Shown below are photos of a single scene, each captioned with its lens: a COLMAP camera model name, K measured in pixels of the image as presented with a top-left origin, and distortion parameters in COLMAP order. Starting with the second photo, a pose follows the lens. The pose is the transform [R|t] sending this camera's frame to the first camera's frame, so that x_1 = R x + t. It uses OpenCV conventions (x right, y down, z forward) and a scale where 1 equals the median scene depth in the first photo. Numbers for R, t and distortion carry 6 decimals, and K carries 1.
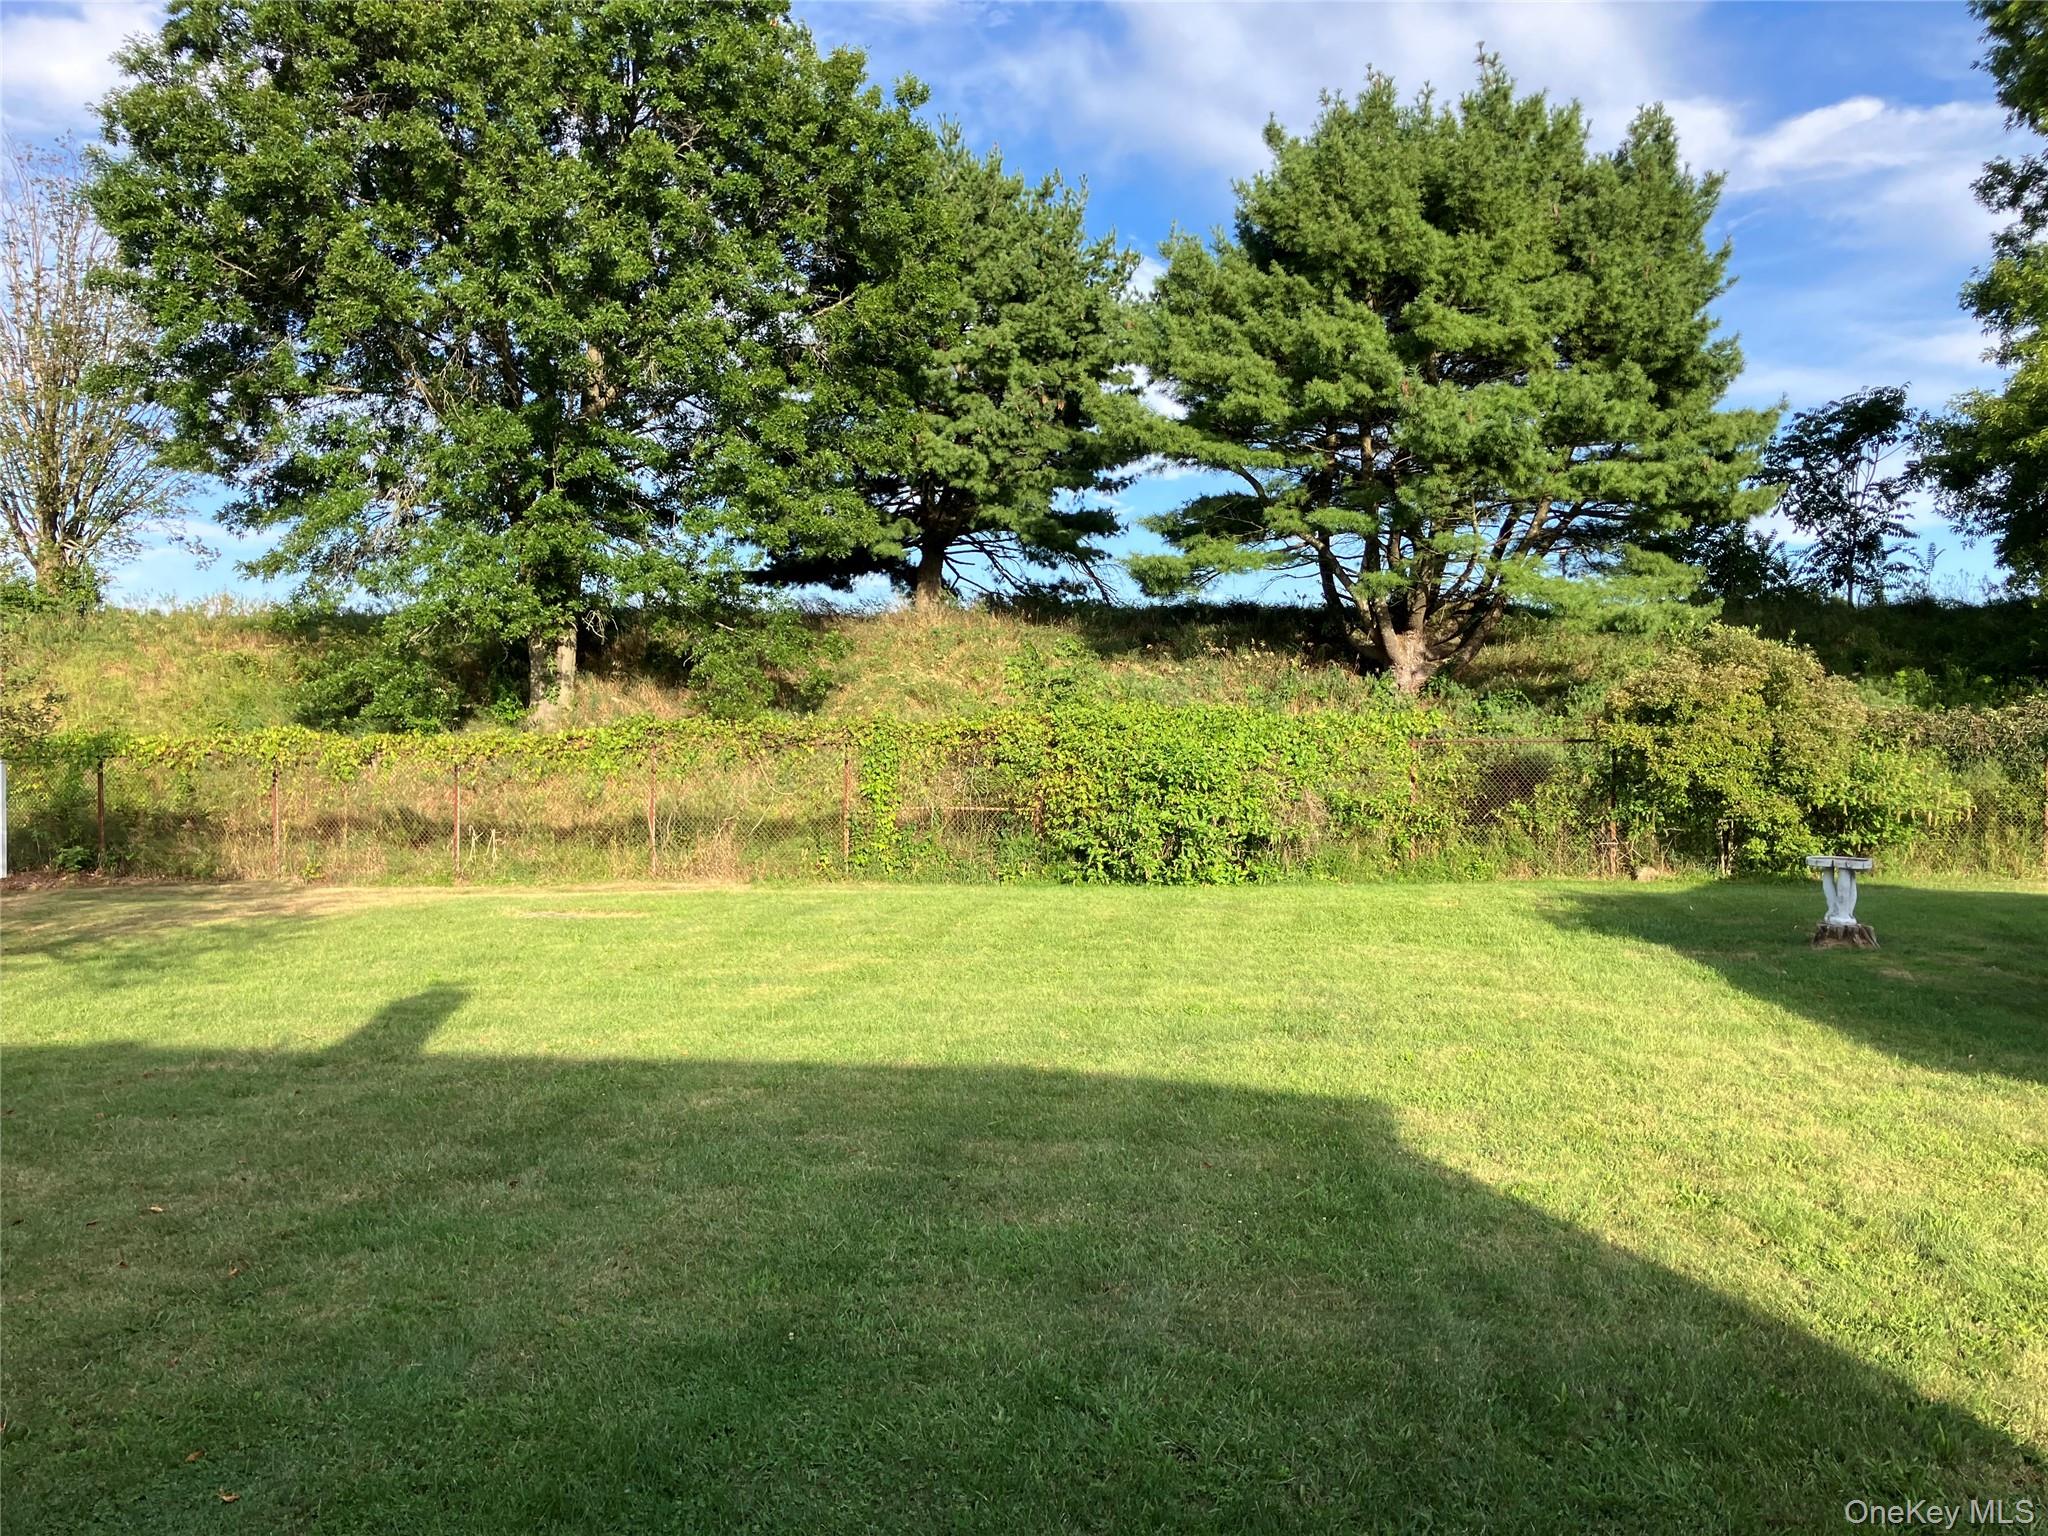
lens RADIAL K [[1660.3, 0, 962.1], [0, 1660.3, 787.6], [0, 0, 1]] dist [0.037533, -0.046837]
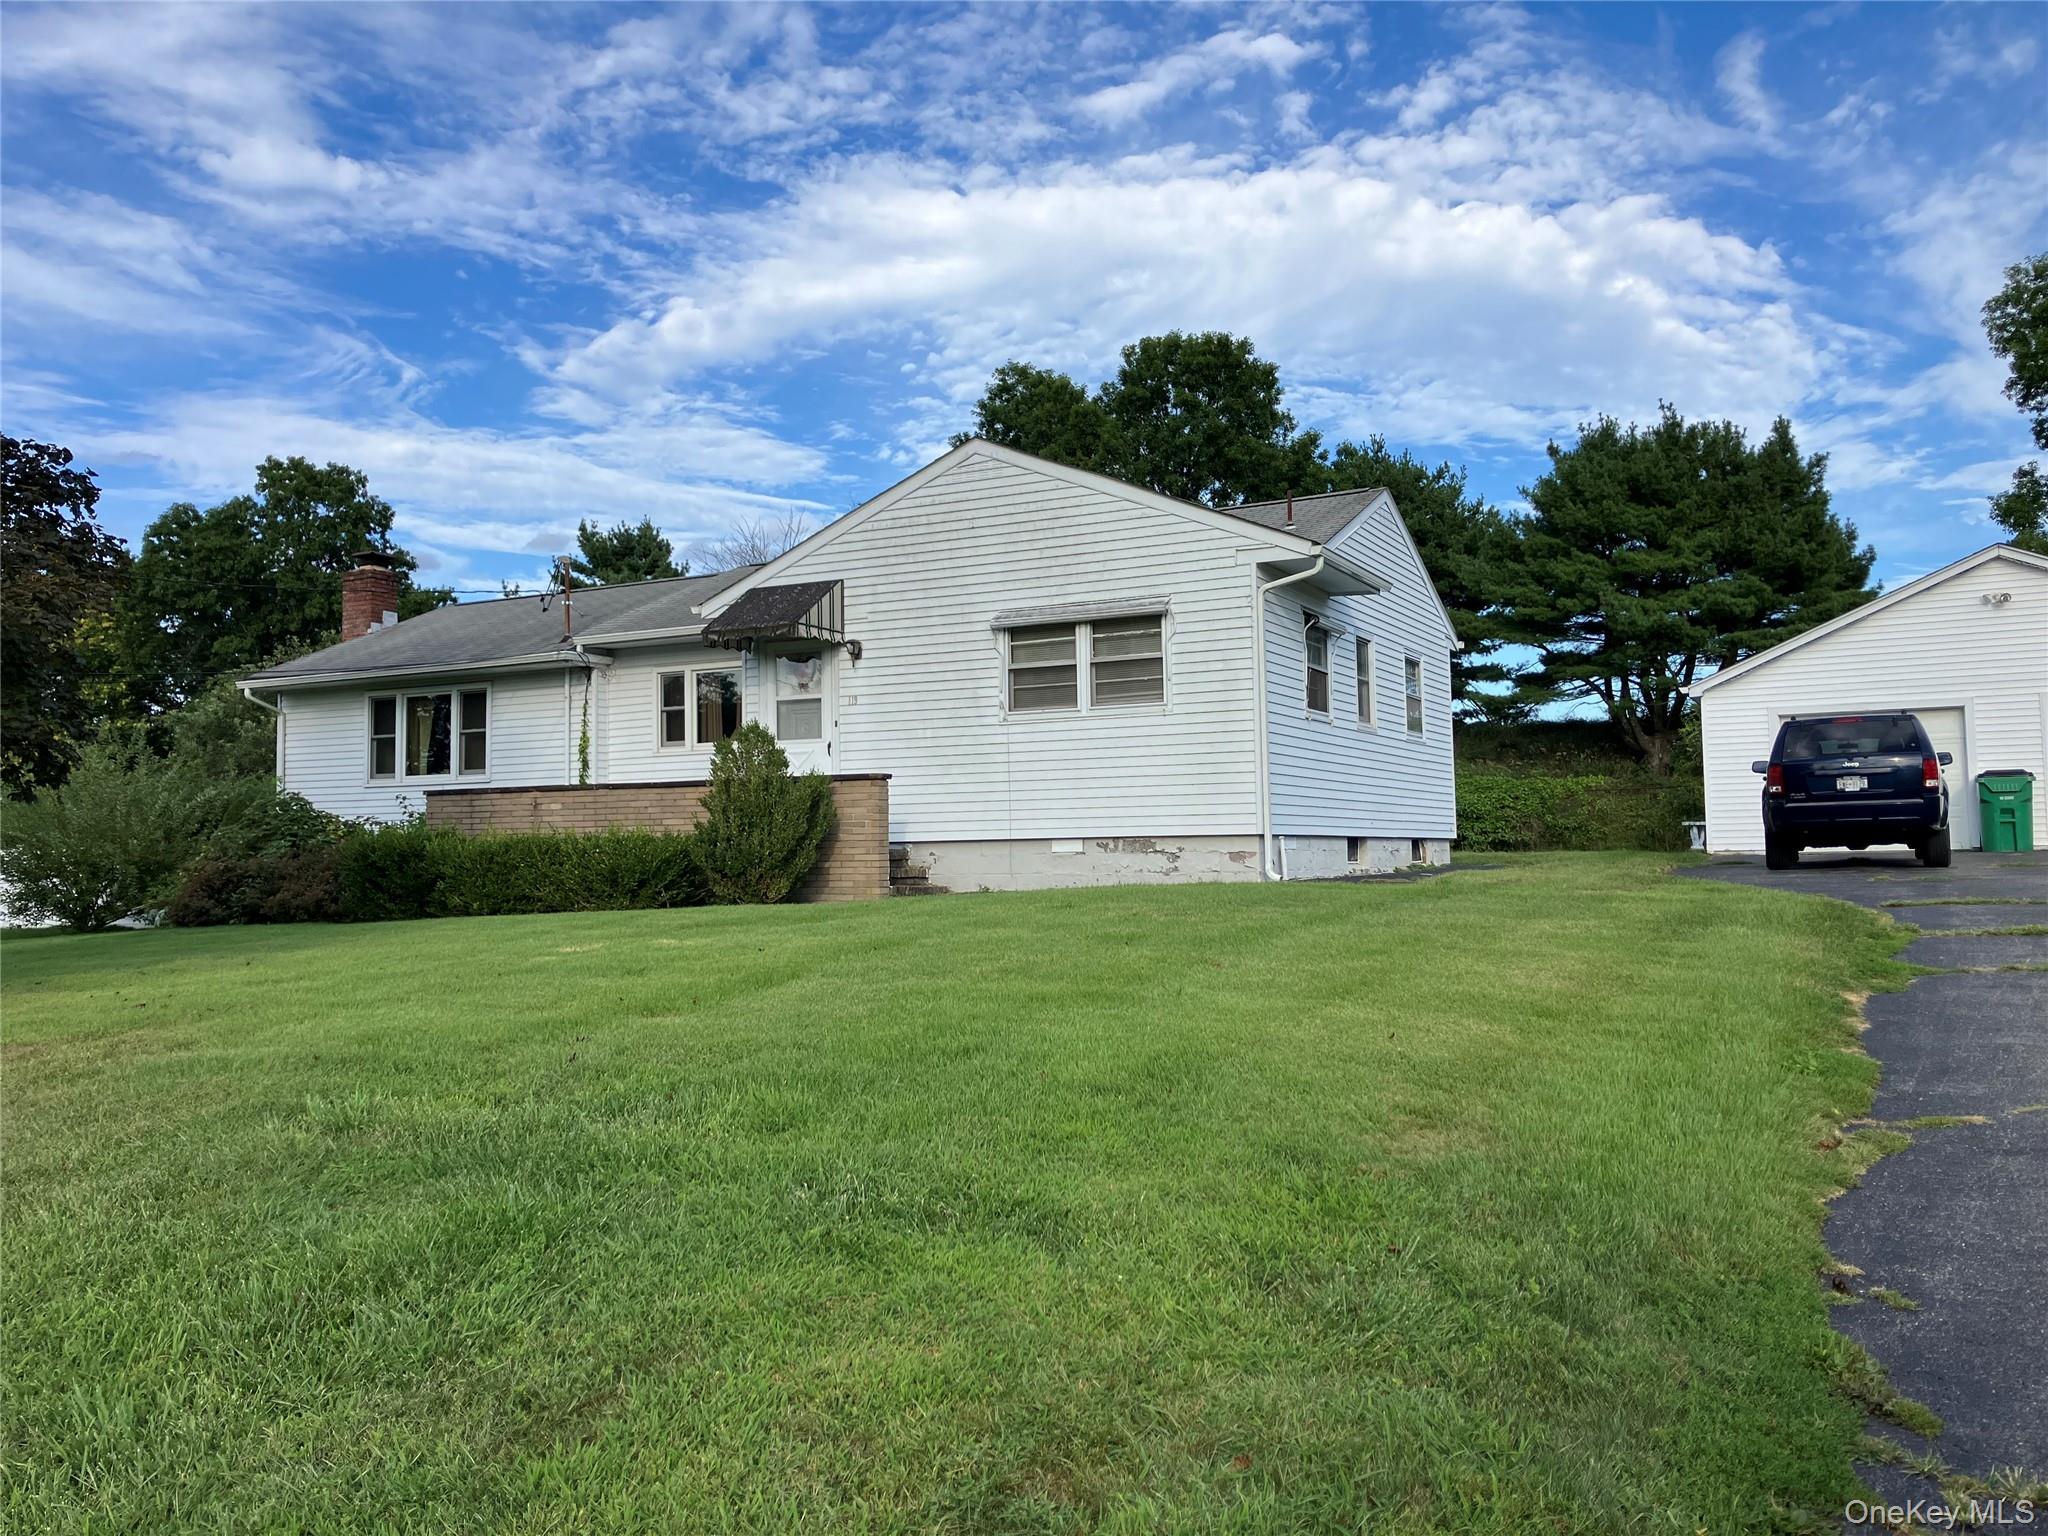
lens RADIAL K [[1660.3, 0, 1039.3], [0, 1660.3, 736.6], [0, 0, 1]] dist [0.037533, -0.046837]
pose [[0.956588, -0.050543, -0.287026, 0.124582], [0.020073, 0.993935, -0.108125, 0.060506], [0.290750, 0.097670, 0.951801, -0.596663]]
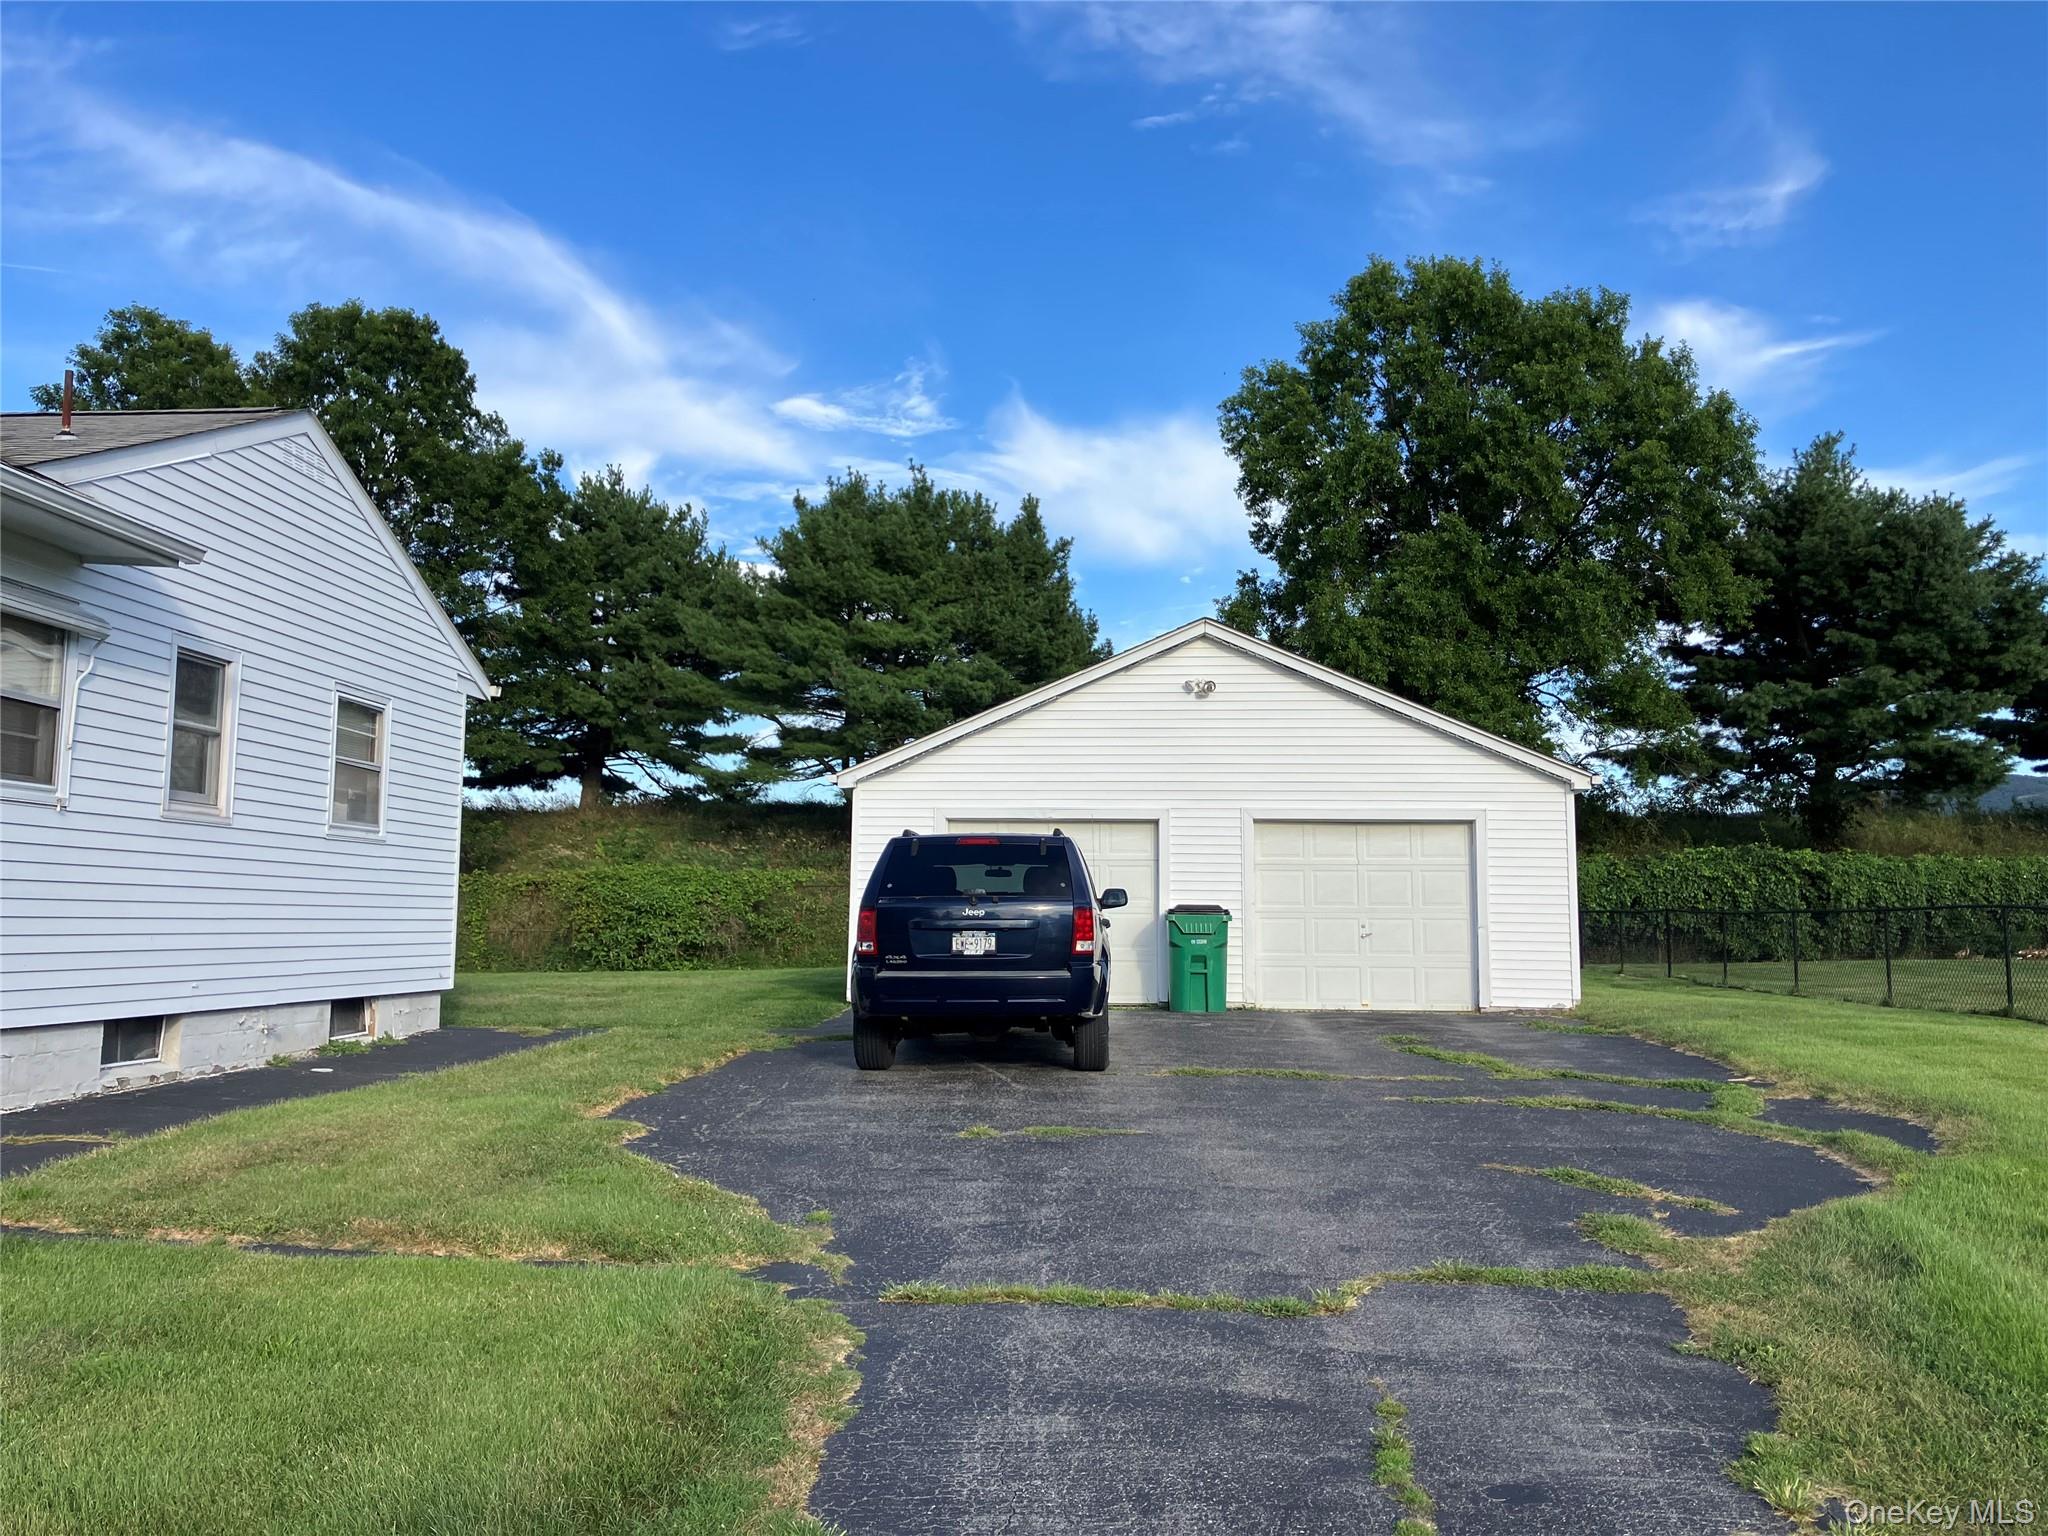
lens RADIAL K [[1660.3, 0, 1034.5], [0, 1660.3, 759.8], [0, 0, 1]] dist [0.037533, -0.046837]
pose [[0.993334, 0.005101, 0.115157, 0.178091], [0.009829, 0.991634, -0.128704, 0.036040], [-0.114850, 0.128978, 0.984974, -0.402338]]
